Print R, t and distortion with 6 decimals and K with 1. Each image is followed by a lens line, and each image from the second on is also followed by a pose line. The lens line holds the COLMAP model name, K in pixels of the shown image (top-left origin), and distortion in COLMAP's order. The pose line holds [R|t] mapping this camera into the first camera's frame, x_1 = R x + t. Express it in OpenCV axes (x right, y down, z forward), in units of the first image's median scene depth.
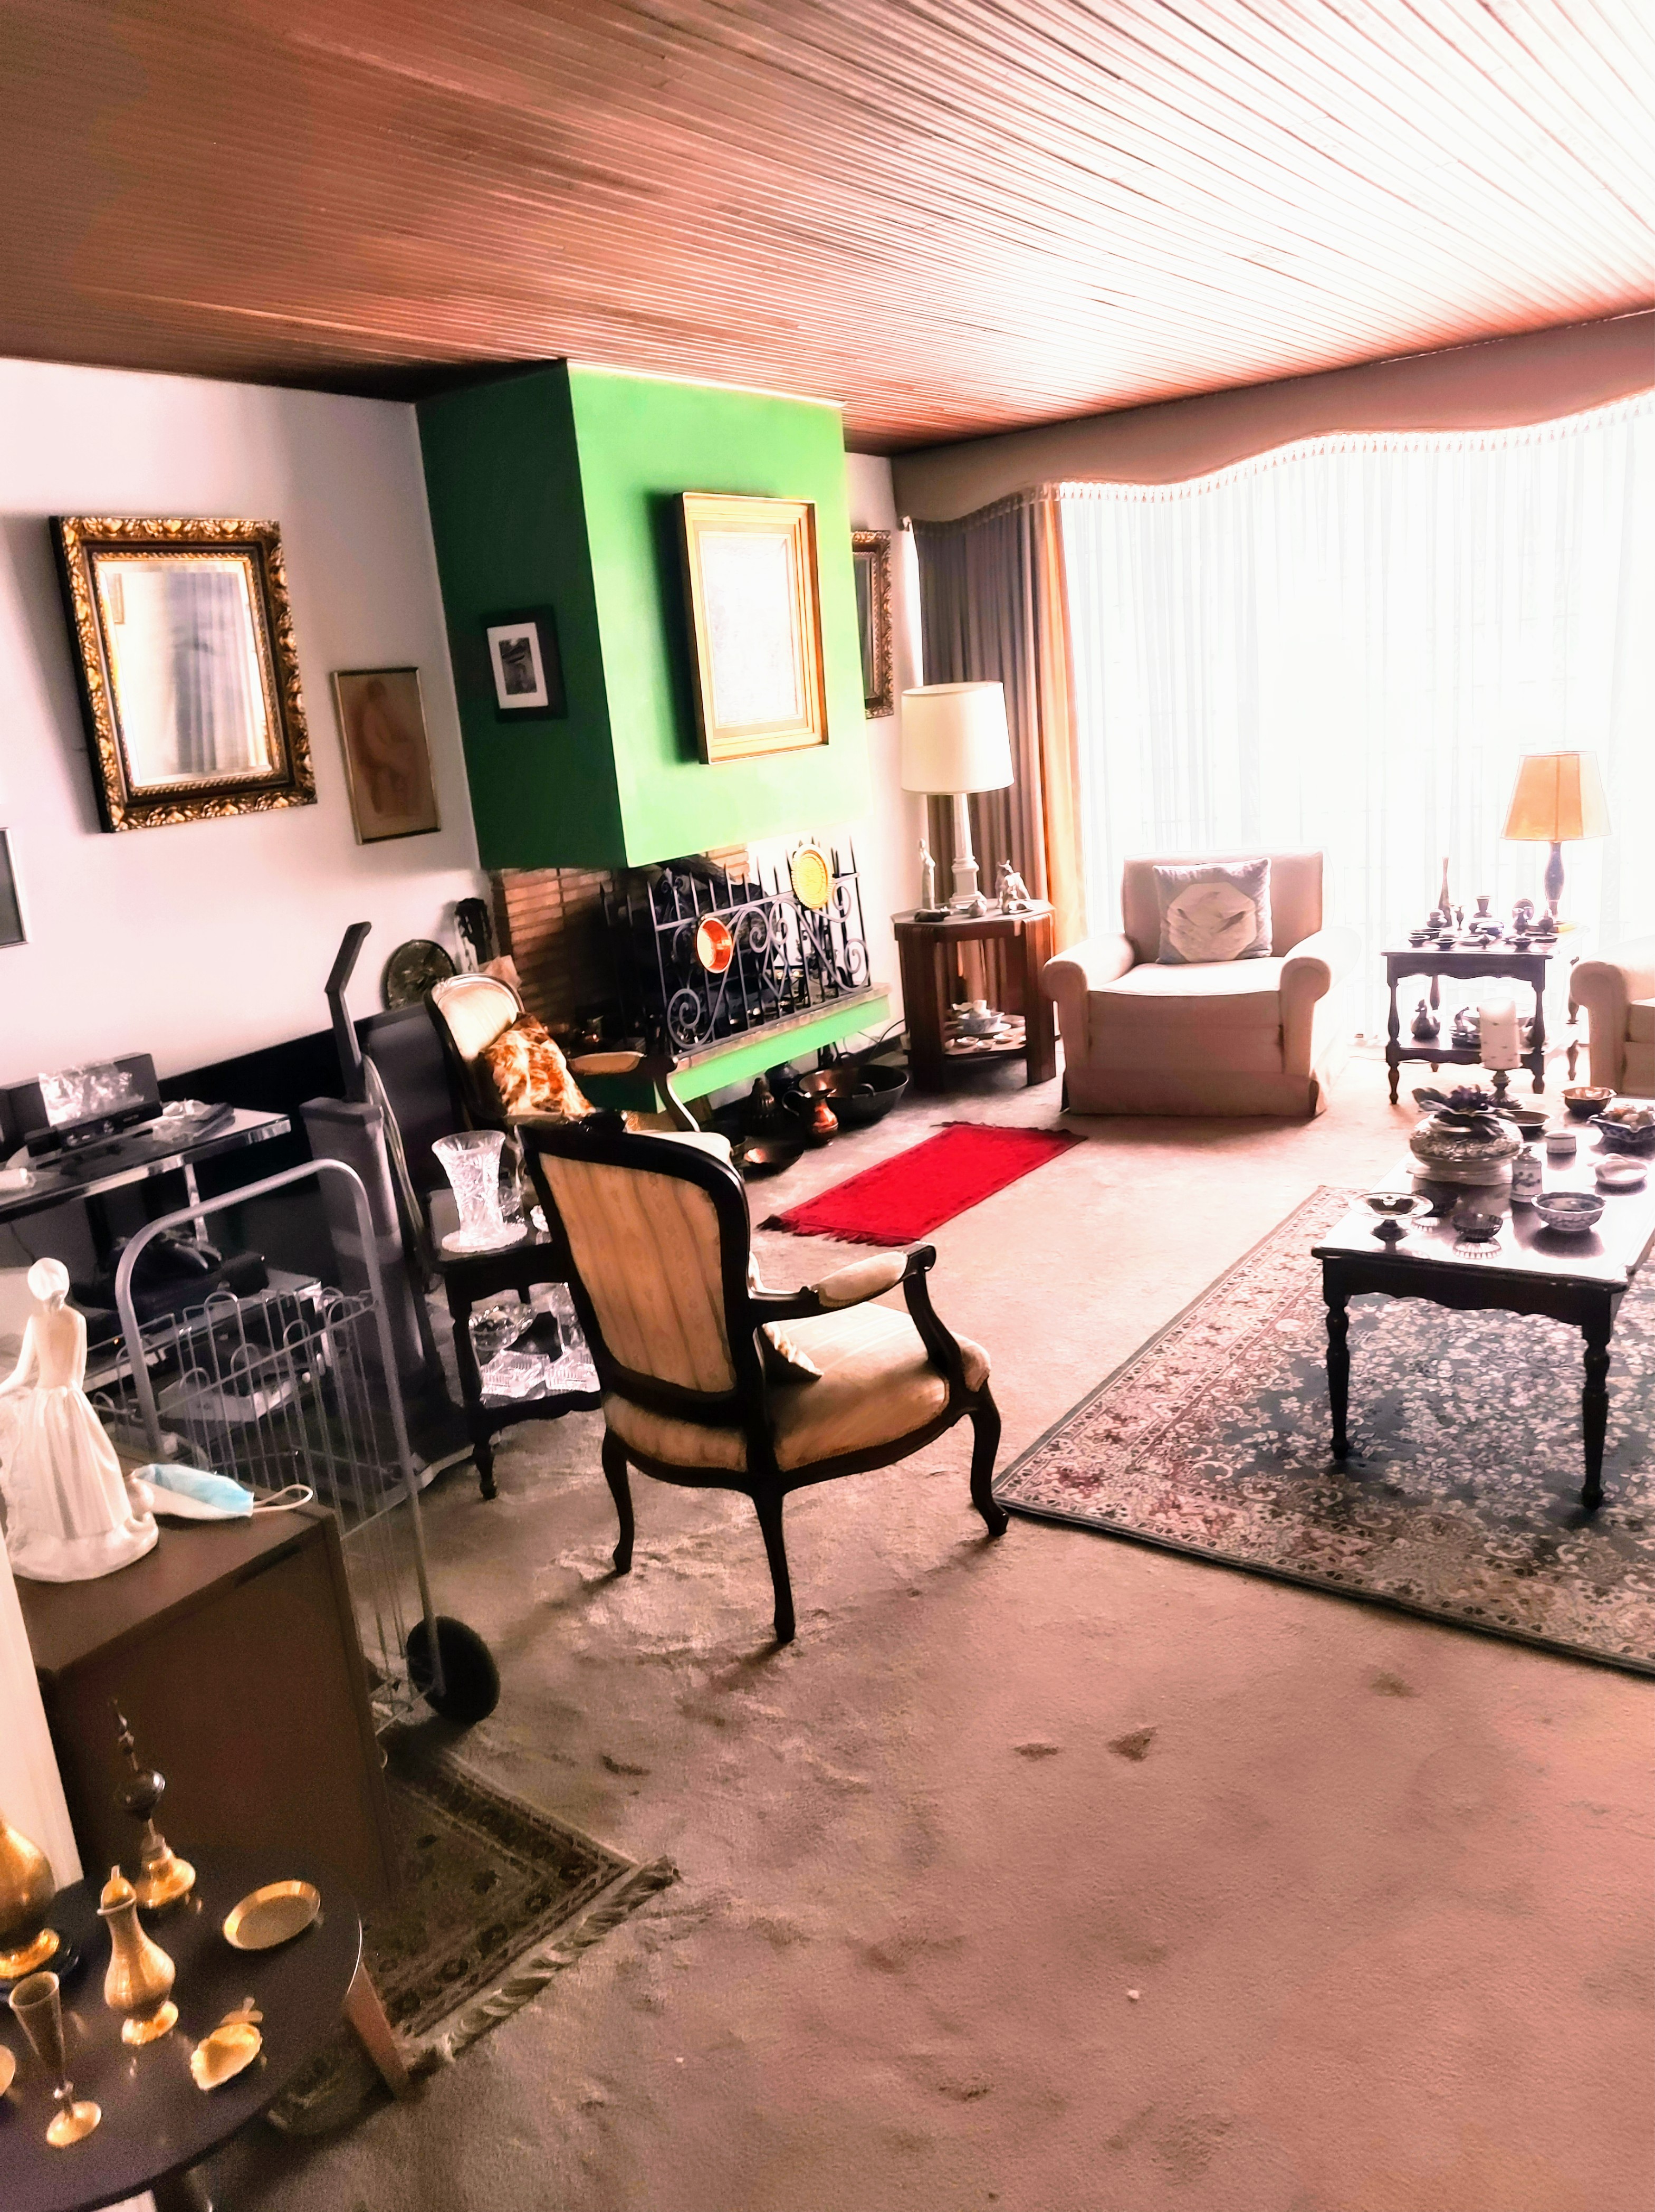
lens RADIAL K [[1633.4, 0, 832.3], [0, 1633.4, 1101.5], [0, 0, 1]] dist [0.053163, -0.057731]
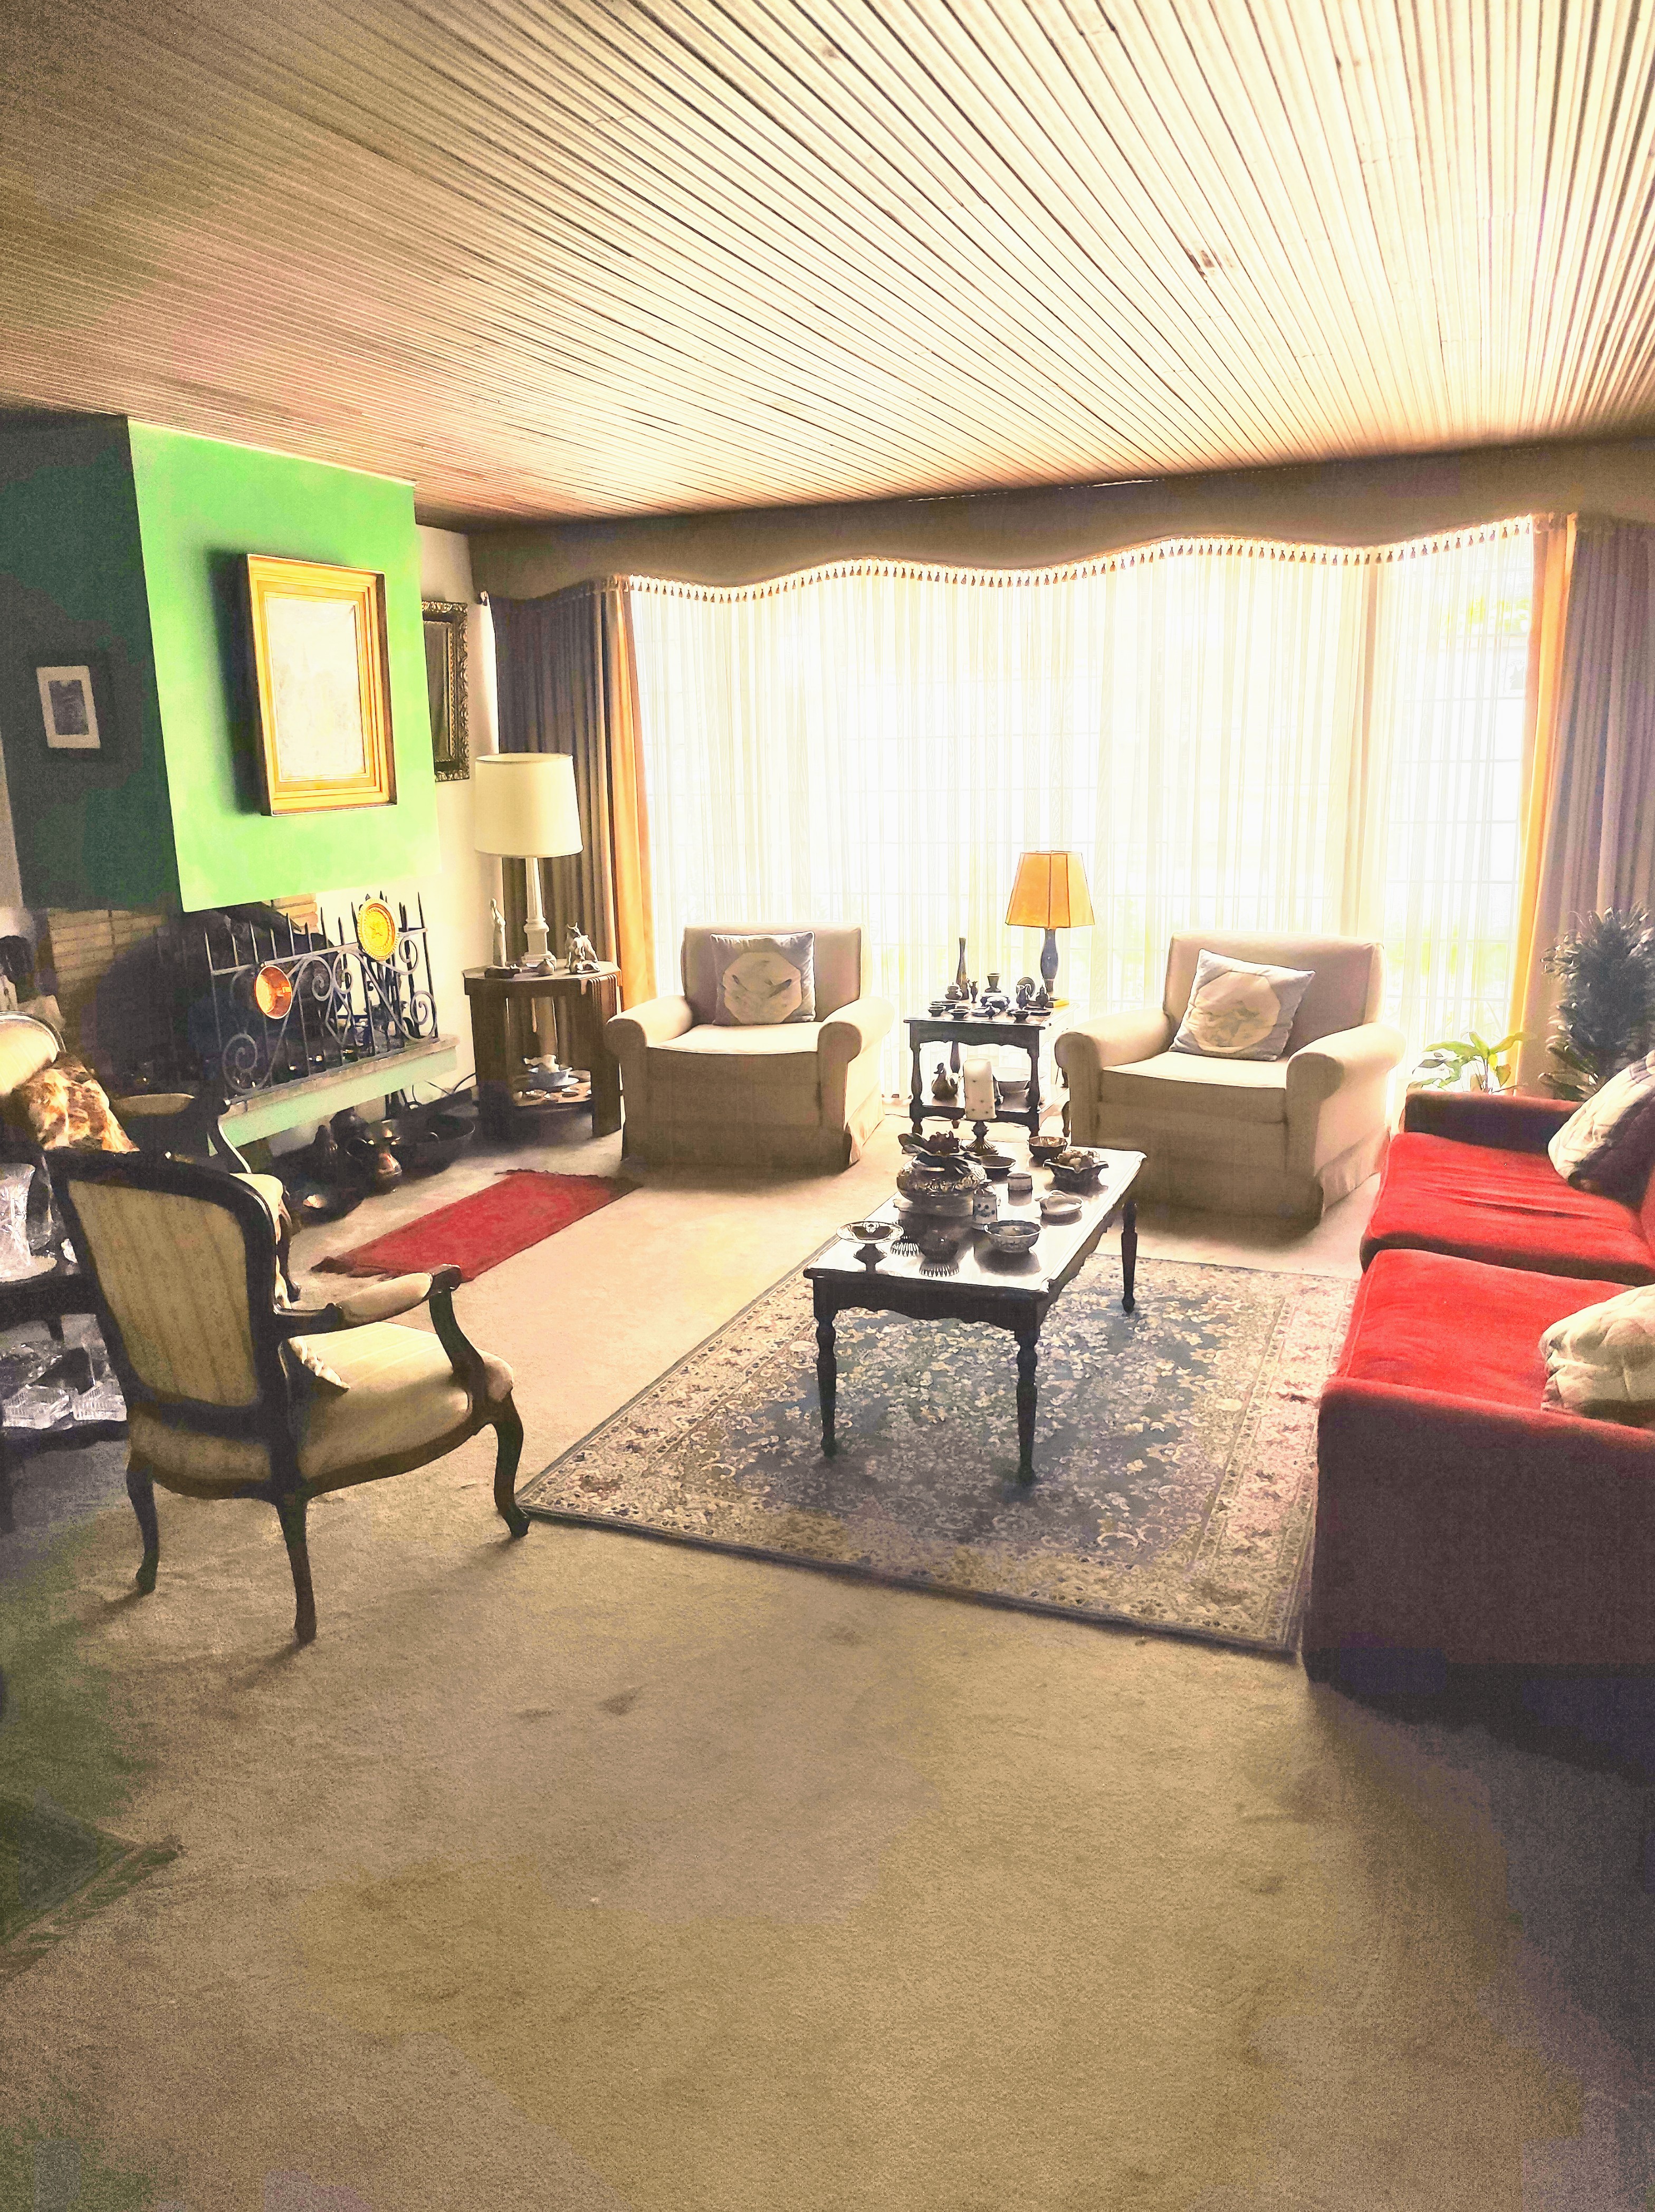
lens RADIAL K [[1633.4, 0, 832.3], [0, 1633.4, 1101.5], [0, 0, 1]] dist [0.053163, -0.057731]
pose [[0.971454, 0.017301, 0.236598, 0.032408], [-0.007825, 0.999131, -0.040931, 0.015201], [-0.237101, 0.037911, 0.970745, -0.094604]]
